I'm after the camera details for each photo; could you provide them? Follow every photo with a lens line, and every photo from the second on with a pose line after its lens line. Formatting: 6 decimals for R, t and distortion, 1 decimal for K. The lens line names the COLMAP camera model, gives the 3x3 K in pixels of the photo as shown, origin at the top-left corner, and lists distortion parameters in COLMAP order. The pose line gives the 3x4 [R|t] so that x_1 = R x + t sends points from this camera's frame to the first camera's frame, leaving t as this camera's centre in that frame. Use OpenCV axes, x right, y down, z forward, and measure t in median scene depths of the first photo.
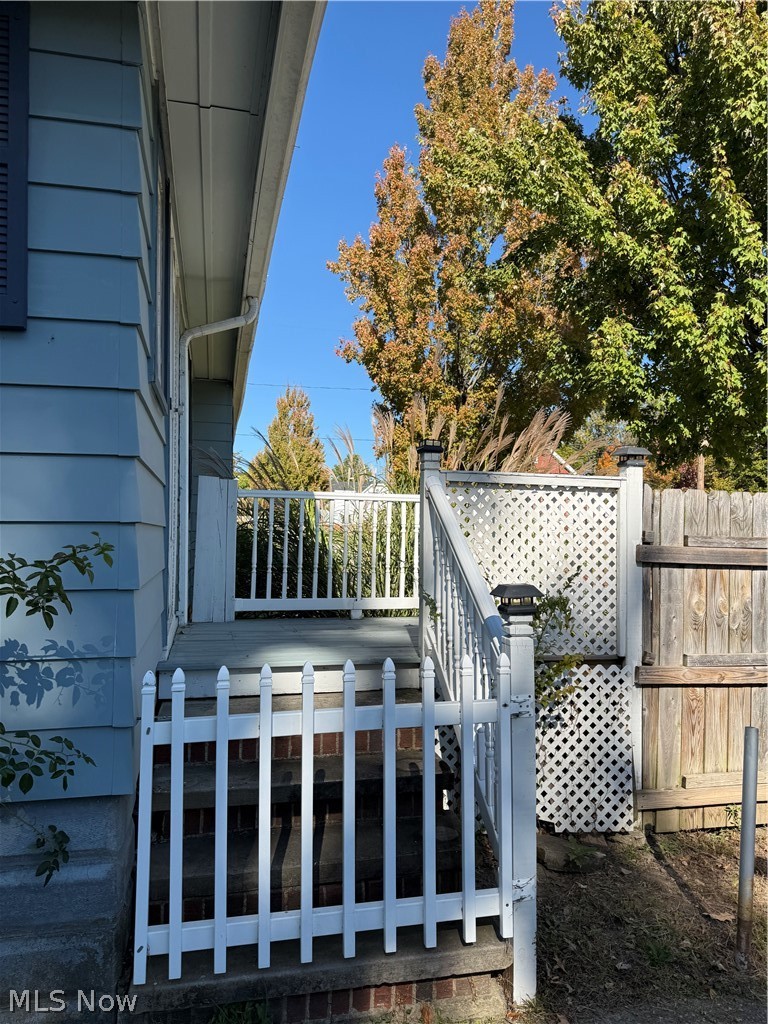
lens RADIAL K [[734.5, 0, 391.6], [0, 734.5, 514.7], [0, 0, 1]] dist [0.025602, -0.007909]
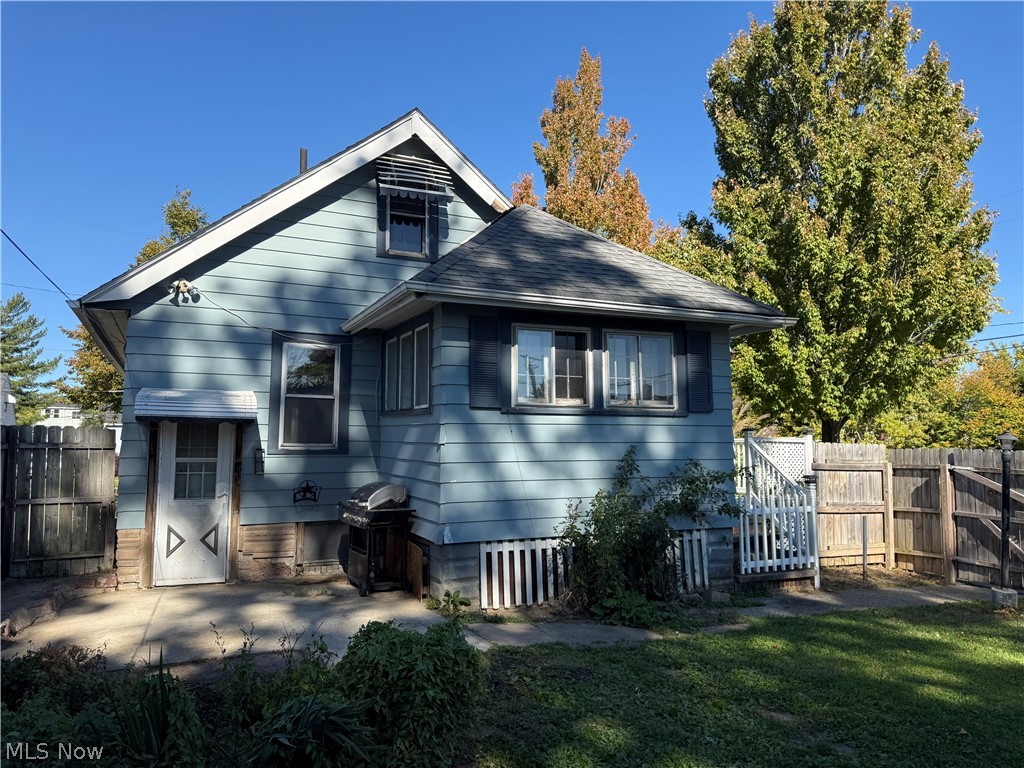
lens RADIAL K [[734.5, 0, 503.3], [0, 734.5, 385.0], [0, 0, 1]] dist [0.025602, -0.007909]
pose [[0.983478, 0.008056, 0.180851, -0.846073], [0.002268, 0.998383, -0.056807, -0.061935], [-0.181016, 0.056279, 0.981869, -0.992027]]
